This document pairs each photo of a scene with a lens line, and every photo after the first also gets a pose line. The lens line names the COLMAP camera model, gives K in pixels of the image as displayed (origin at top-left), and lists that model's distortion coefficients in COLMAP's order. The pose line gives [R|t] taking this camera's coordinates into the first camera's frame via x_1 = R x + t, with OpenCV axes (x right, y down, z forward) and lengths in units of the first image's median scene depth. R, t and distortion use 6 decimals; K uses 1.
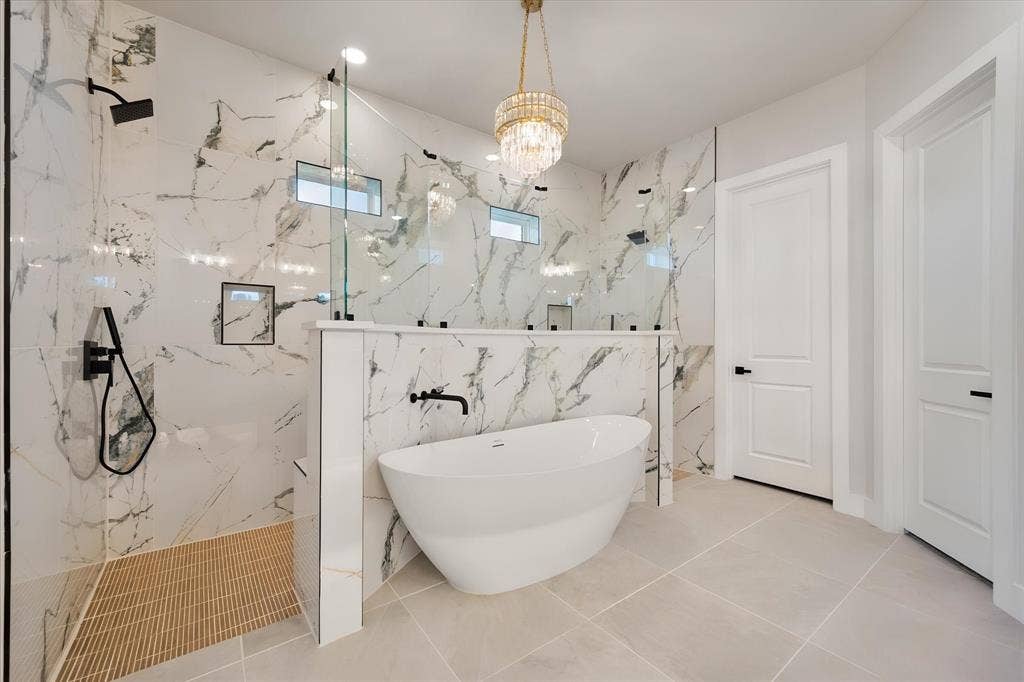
lens RADIAL K [[406.1, 0, 513.1], [0, 406.1, 342.9], [0, 0, 1]] dist [0.002413, -0.000618]
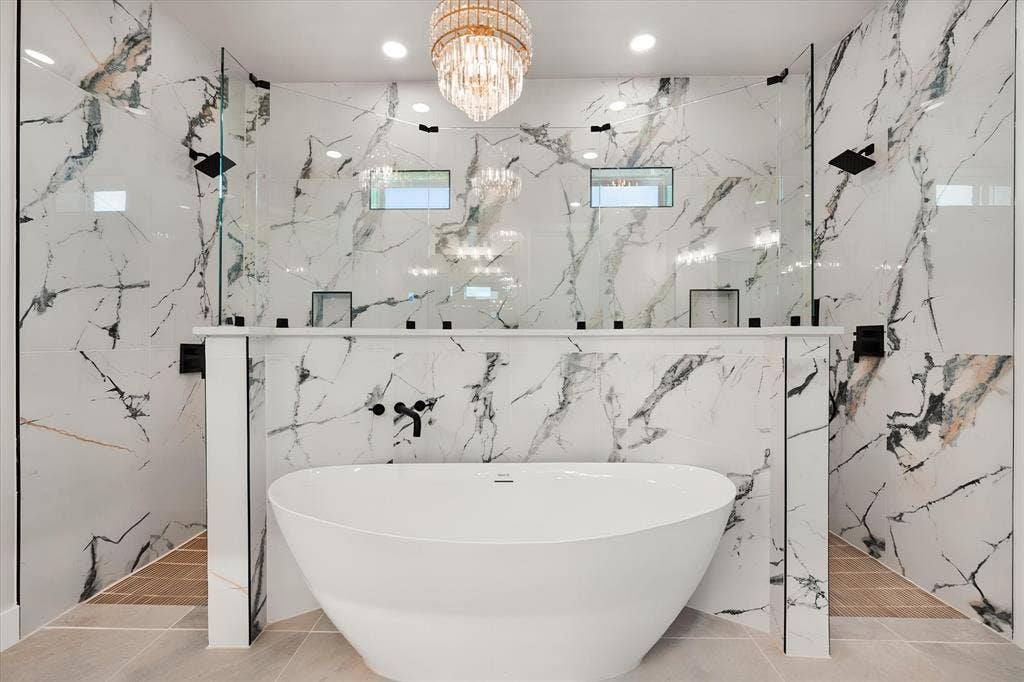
lens RADIAL K [[427.7, 0, 513.0], [0, 427.7, 339.5], [0, 0, 1]] dist [-0.001939, 0.000448]
pose [[0.792095, 0.000657, -0.610398, 0.410201], [-0.001203, 0.999999, -0.000484, -0.012096], [0.610397, 0.001118, 0.792095, 0.327452]]
